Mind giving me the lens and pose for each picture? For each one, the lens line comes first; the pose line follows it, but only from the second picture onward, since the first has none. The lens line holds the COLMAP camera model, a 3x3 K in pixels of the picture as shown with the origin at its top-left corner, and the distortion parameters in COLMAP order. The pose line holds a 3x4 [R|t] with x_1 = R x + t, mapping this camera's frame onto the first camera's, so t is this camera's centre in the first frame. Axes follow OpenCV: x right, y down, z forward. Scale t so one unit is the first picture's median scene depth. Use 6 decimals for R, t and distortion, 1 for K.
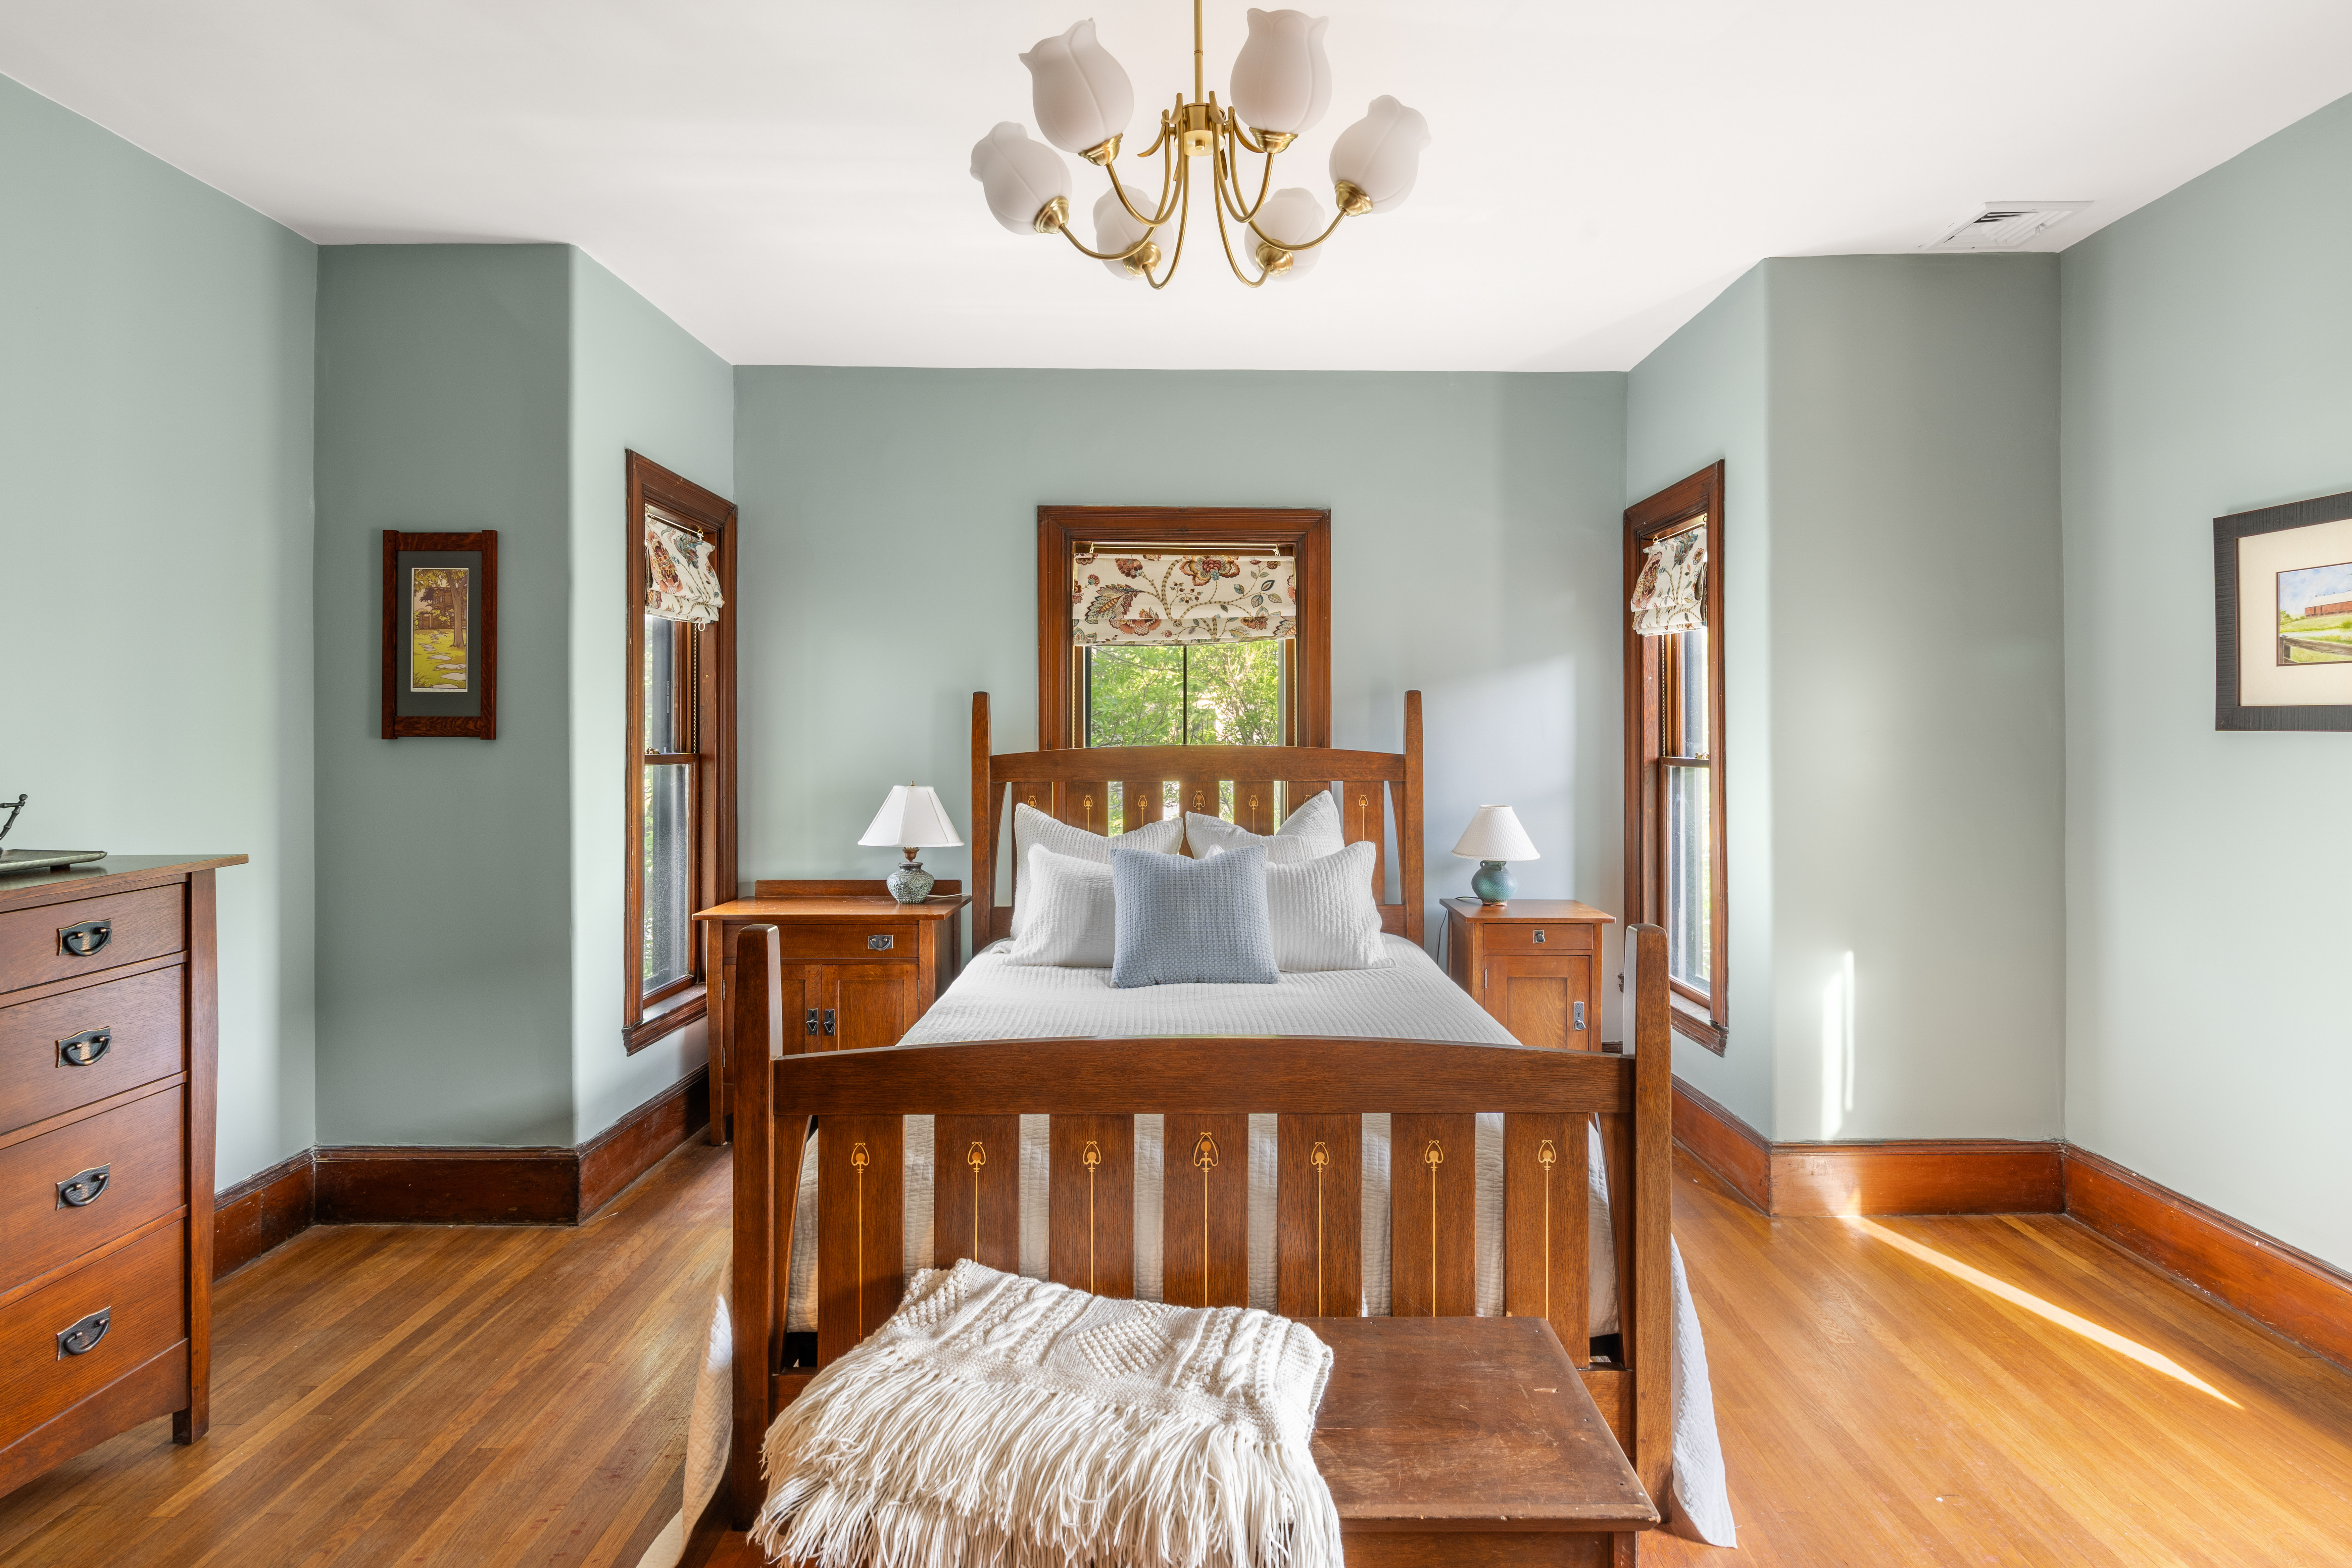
lens RADIAL K [[1169.2, 0, 1182.3], [0, 1169.2, 738.7], [0, 0, 1]] dist [-0.007828, -0.000133]
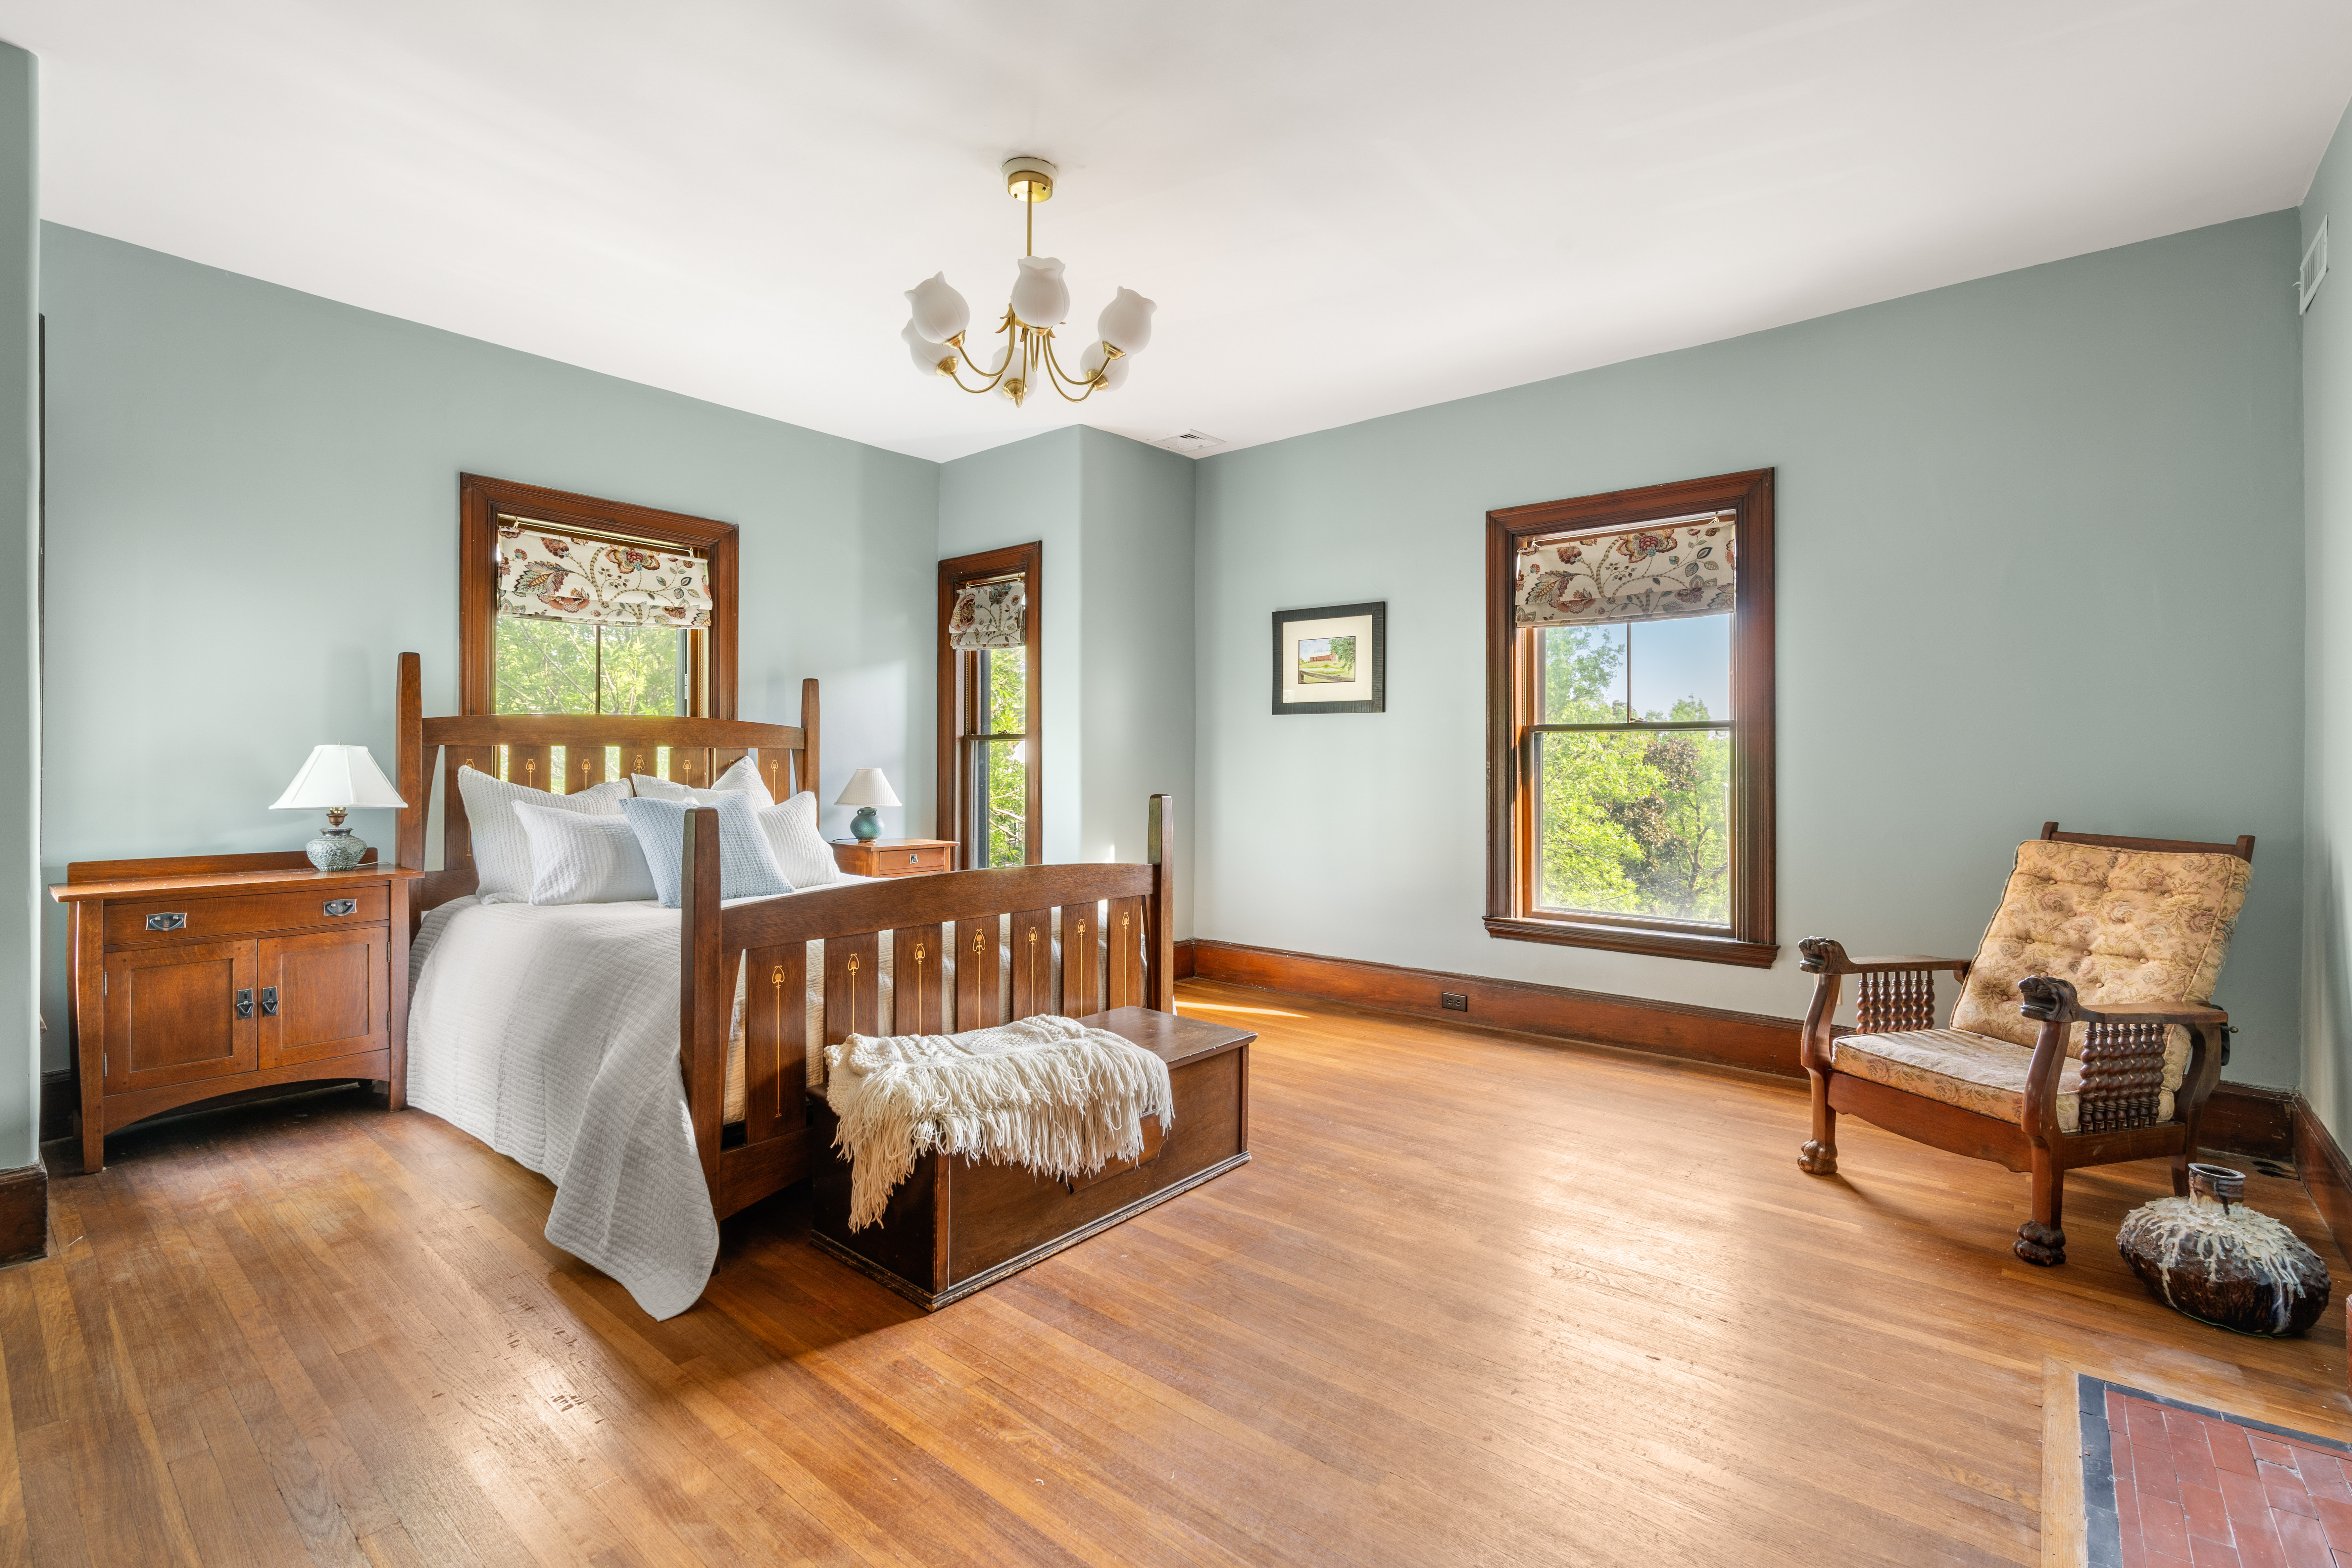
lens RADIAL K [[1080.3, 0, 1176.0], [0, 1080.3, 784.0], [0, 0, 1]] dist [-0.001491, 0.000324]
pose [[0.648128, -0.012008, 0.761437, -0.446392], [-0.000051, 0.999875, 0.015812, 0.055856], [-0.761531, -0.010287, 0.648046, -0.076249]]
